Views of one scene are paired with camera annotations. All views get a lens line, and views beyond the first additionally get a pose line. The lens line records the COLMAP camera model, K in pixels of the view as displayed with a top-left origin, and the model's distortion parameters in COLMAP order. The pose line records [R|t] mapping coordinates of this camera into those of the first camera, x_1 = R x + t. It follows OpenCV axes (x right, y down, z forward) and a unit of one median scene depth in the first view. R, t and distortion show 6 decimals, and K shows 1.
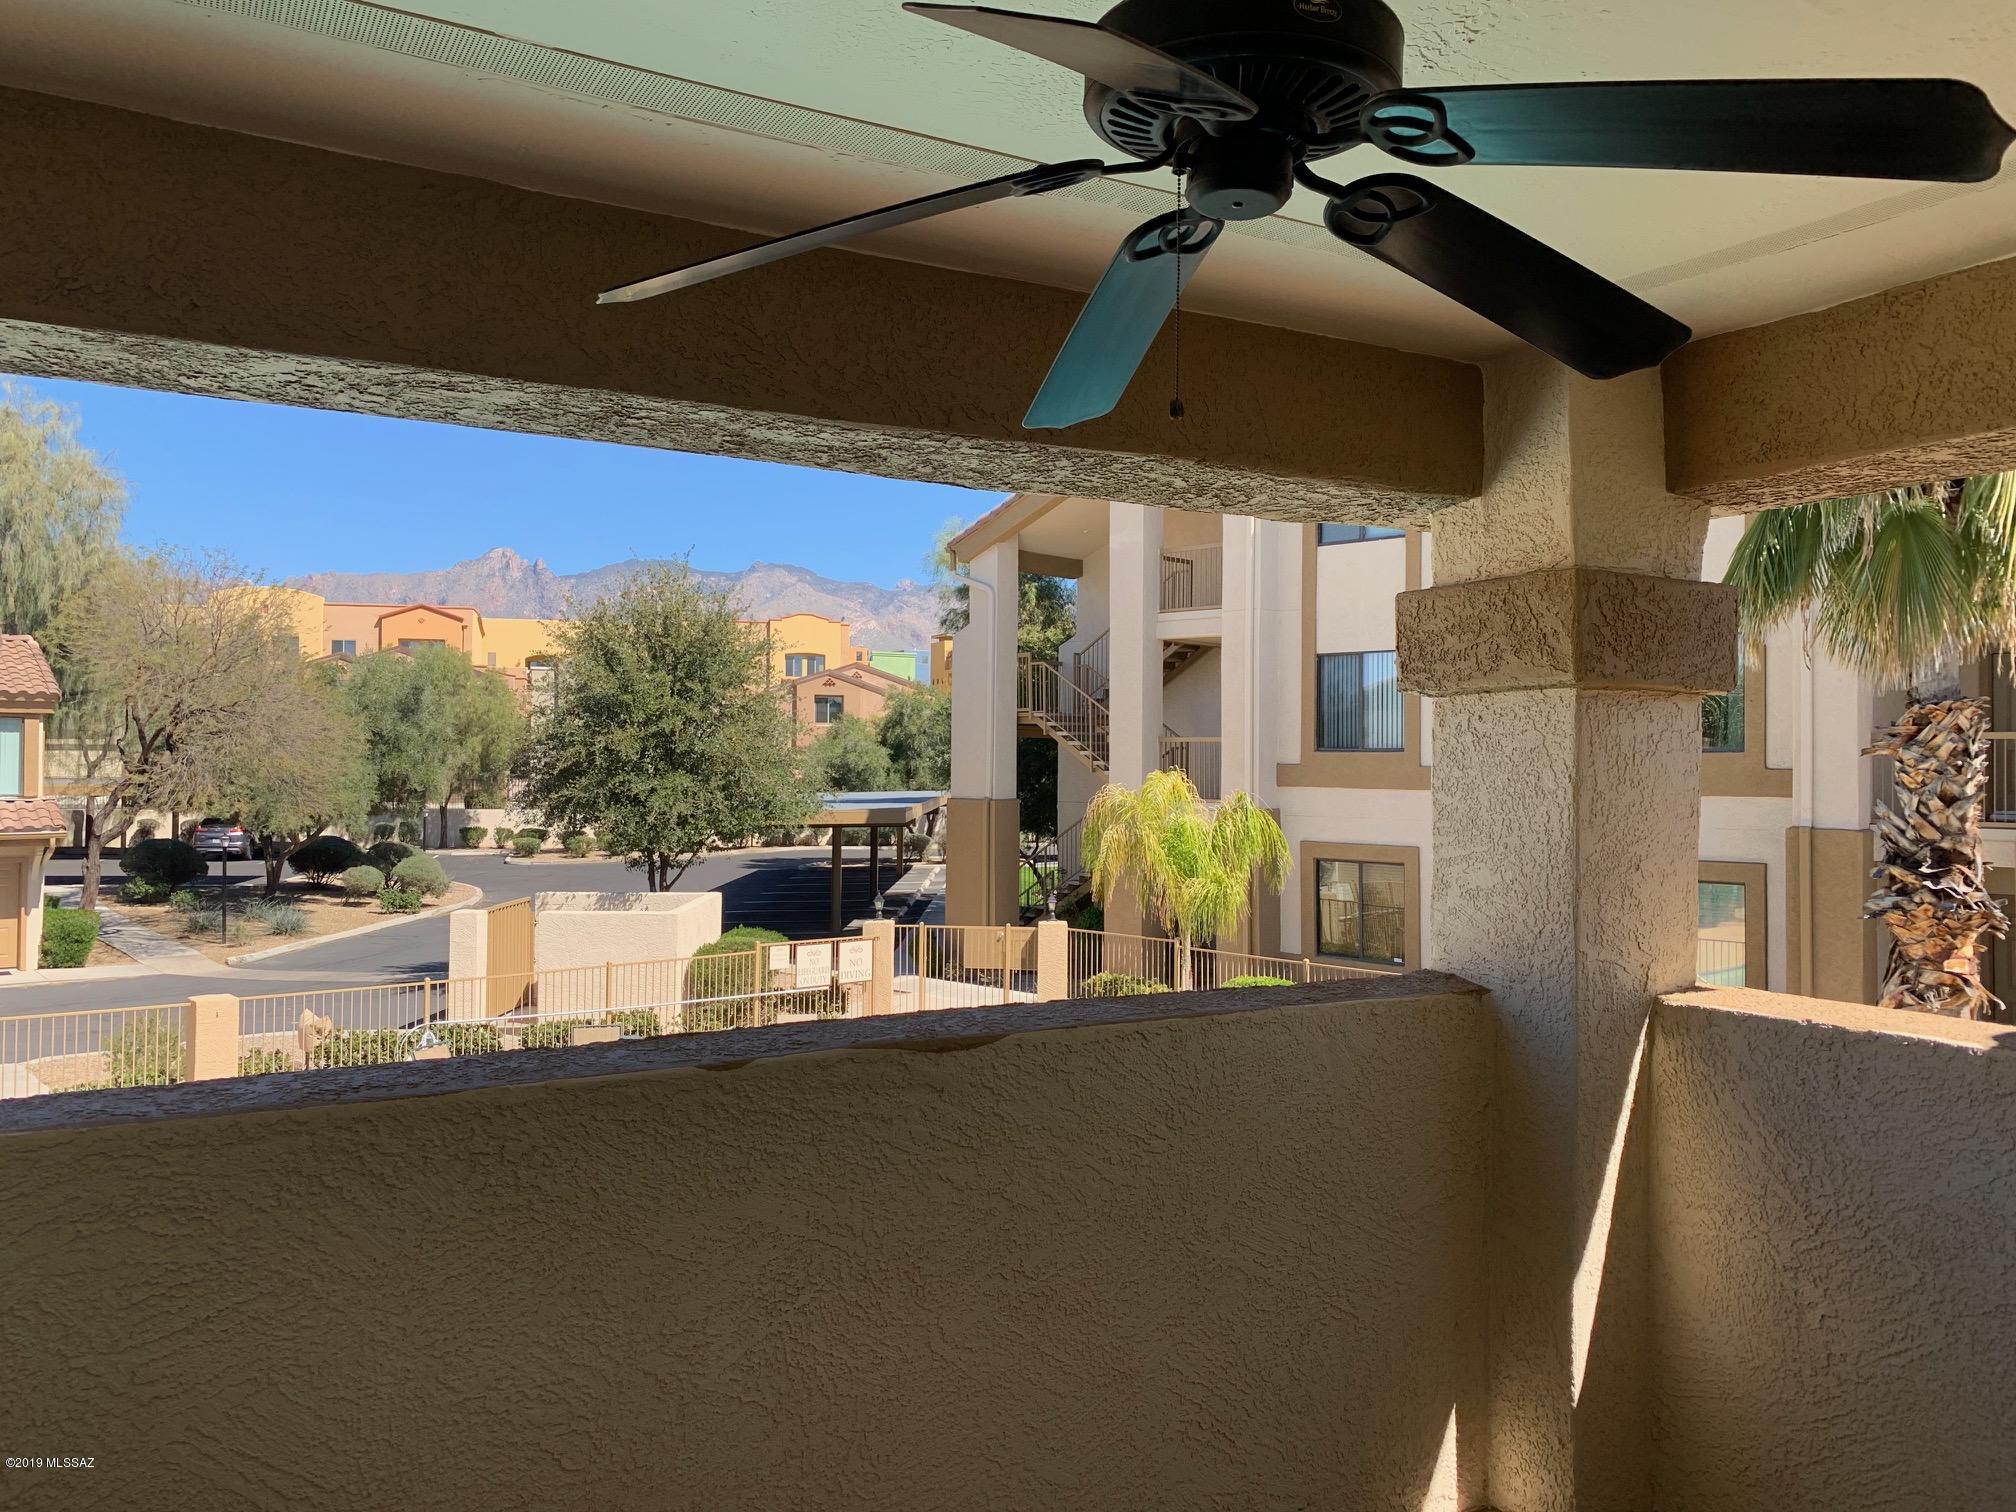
lens RADIAL K [[1533.9, 0, 1003.8], [0, 1533.9, 742.4], [0, 0, 1]] dist [0.006972, -0.000531]
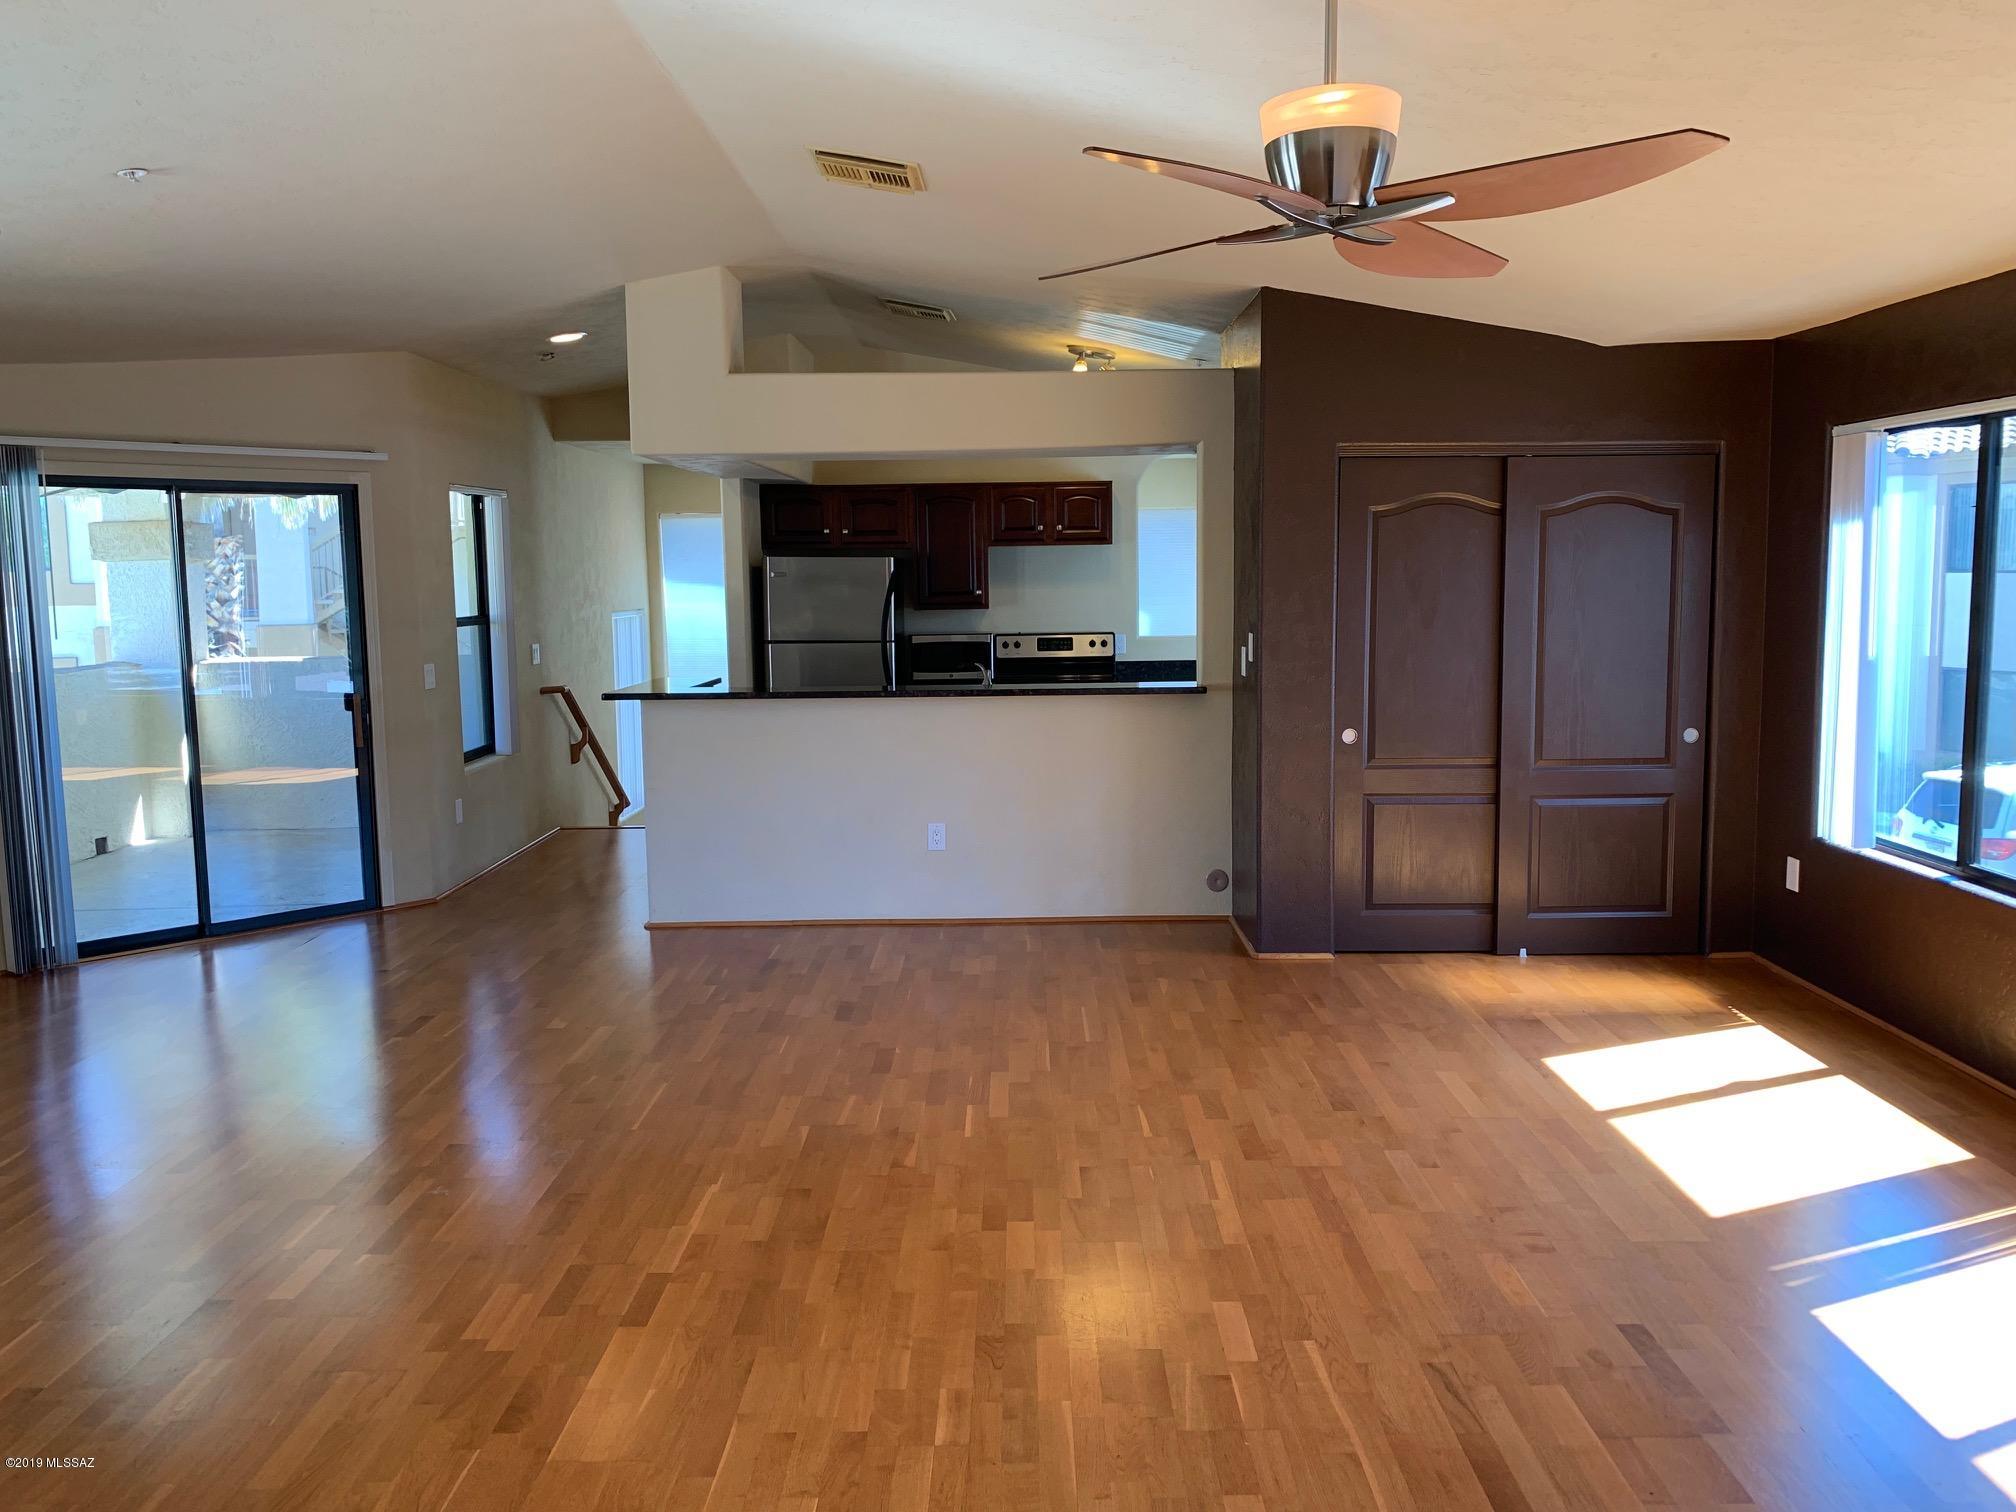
lens RADIAL K [[1533.9, 0, 1004.3], [0, 1533.9, 749.1], [0, 0, 1]] dist [0.006972, -0.000531]
pose [[0.496299, -0.110740, 0.861060, -0.363090], [0.000221, 0.991847, 0.127433, -0.012947], [-0.868151, -0.063055, 0.492277, -0.483620]]
